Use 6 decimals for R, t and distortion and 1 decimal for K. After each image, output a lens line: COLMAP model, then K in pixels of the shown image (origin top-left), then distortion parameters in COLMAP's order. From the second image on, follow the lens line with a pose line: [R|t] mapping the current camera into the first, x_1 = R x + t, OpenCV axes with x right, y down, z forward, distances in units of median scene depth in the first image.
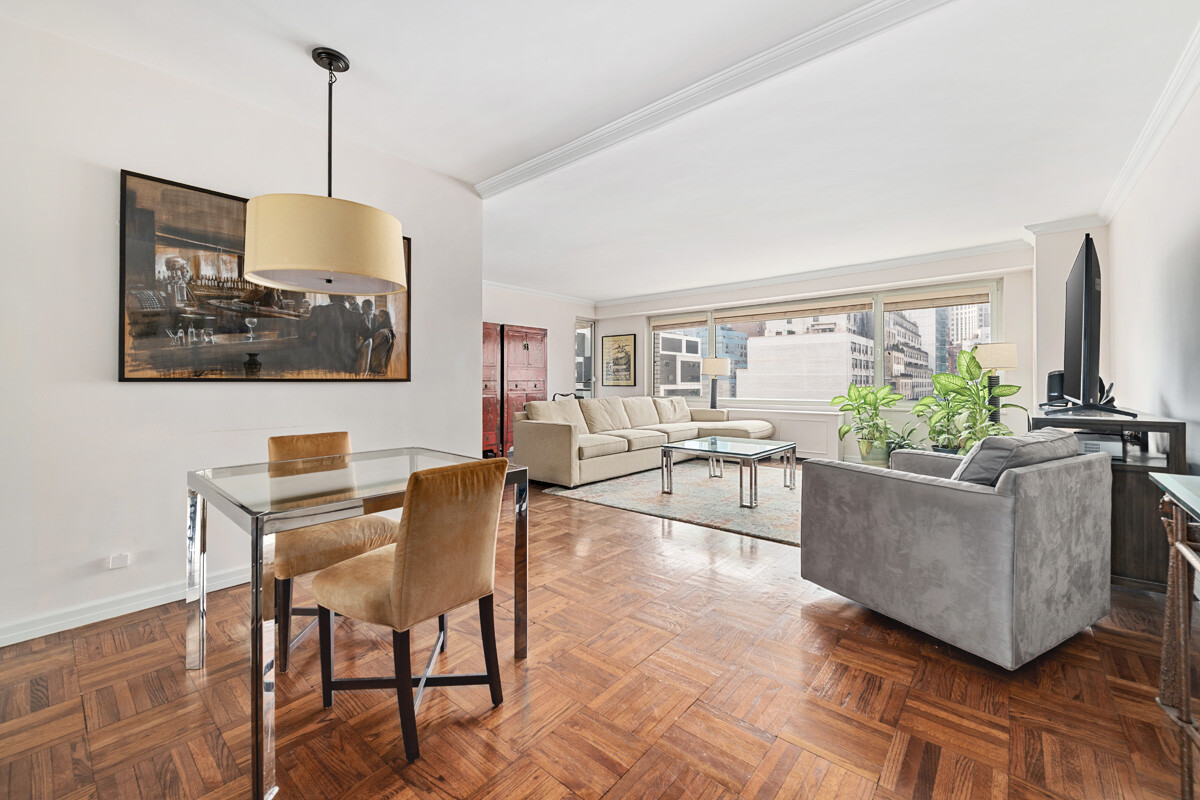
lens RADIAL K [[494.1, 0, 598.4], [0, 494.1, 379.3], [0, 0, 1]] dist [0.000813, -0.000011]
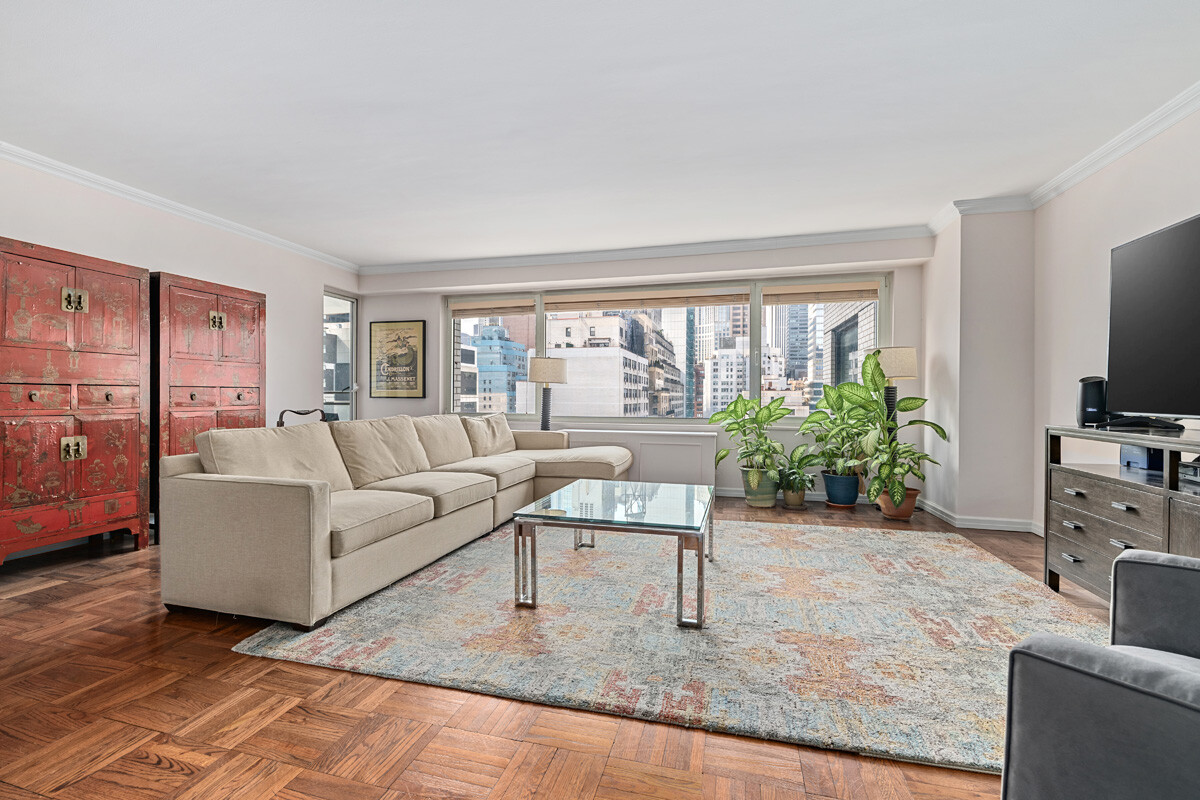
lens RADIAL K [[513.0, 0, 603.5], [0, 513.0, 399.3], [0, 0, 1]] dist [0.000168, -0.001064]
pose [[0.899204, 0.001666, 0.437526, -0.013372], [-0.007927, 0.999891, 0.012483, 0.005435], [-0.437457, -0.014694, 0.899119, 0.304011]]
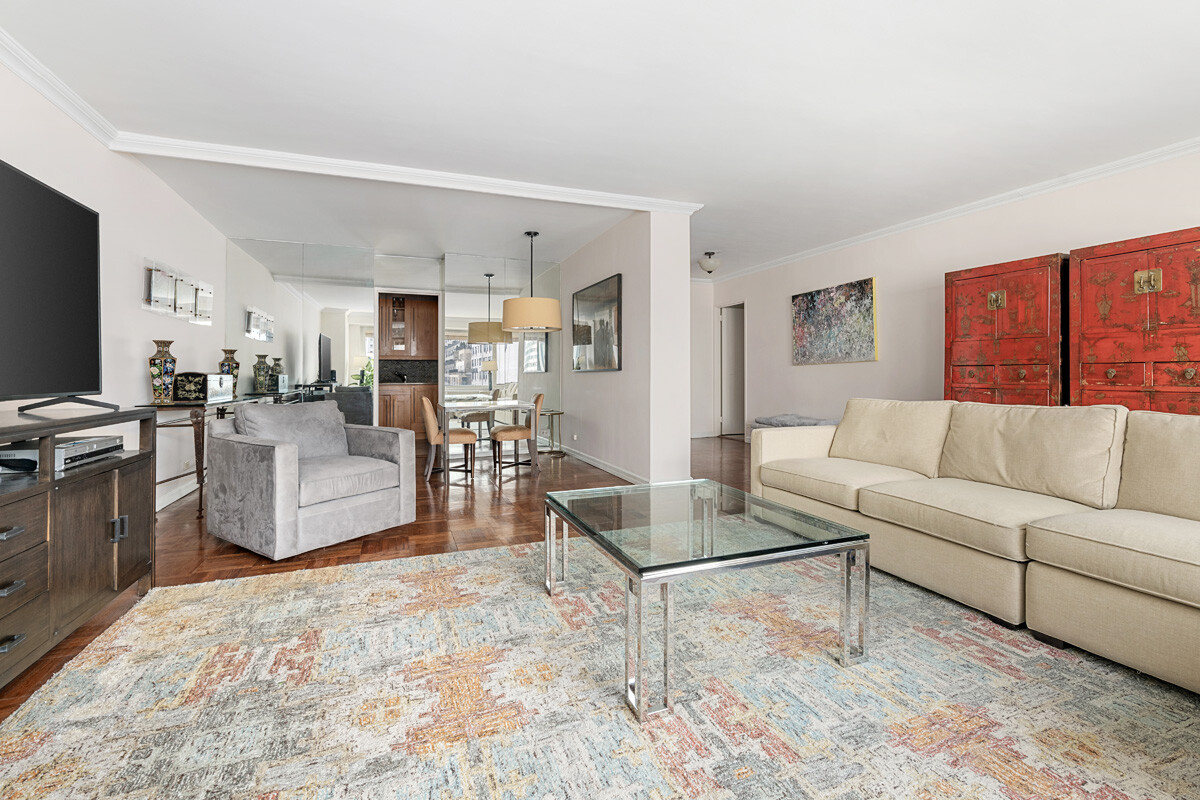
lens RADIAL K [[513.0, 0, 594.4], [0, 513.0, 383.4], [0, 0, 1]] dist [0.000168, -0.001064]
pose [[-0.472270, 0.012109, -0.881371, 0.442887], [0.013266, 0.999890, 0.006629, 0.010189], [0.881354, -0.008562, -0.472378, 0.731285]]
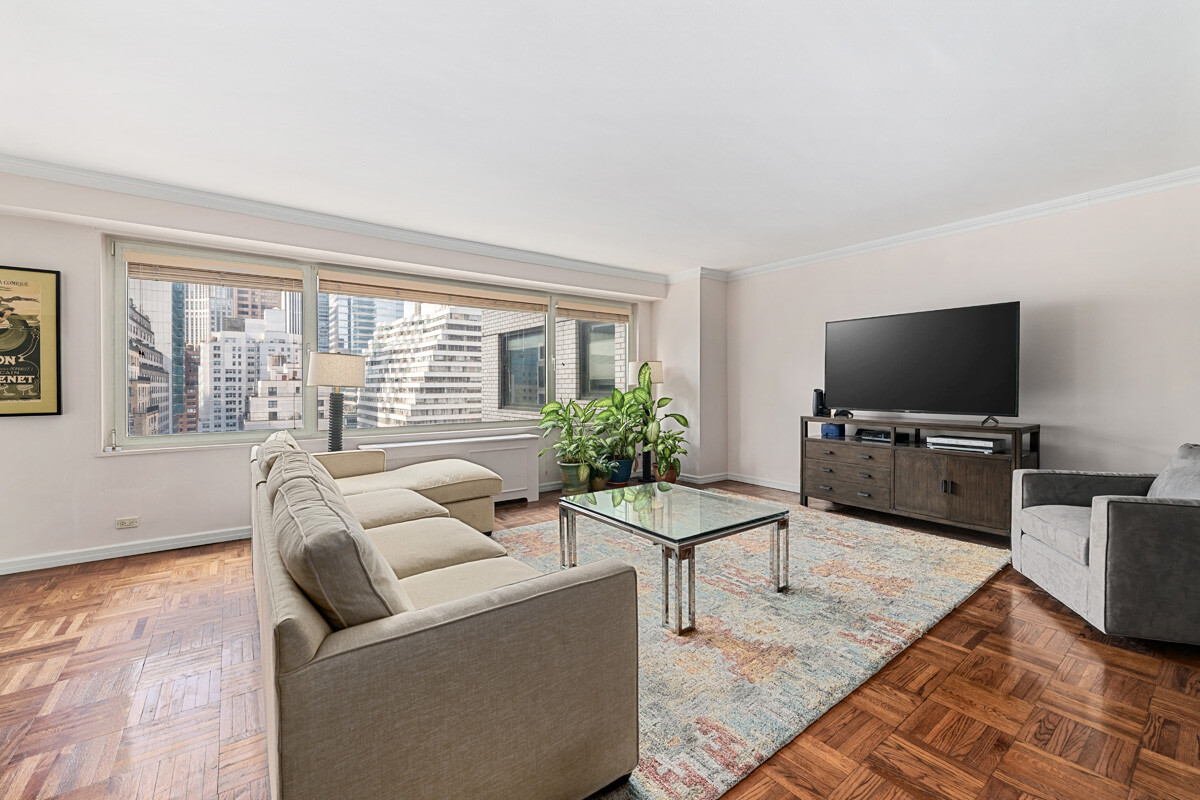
lens RADIAL K [[488.6, 0, 605.1], [0, 488.6, 388.6], [0, 0, 1]] dist [-0.004027, -0.000477]
pose [[0.206289, -0.005631, 0.978475, -0.224069], [-0.005461, 0.999961, 0.006906, -0.011685], [-0.978476, -0.006768, 0.206250, 0.608270]]
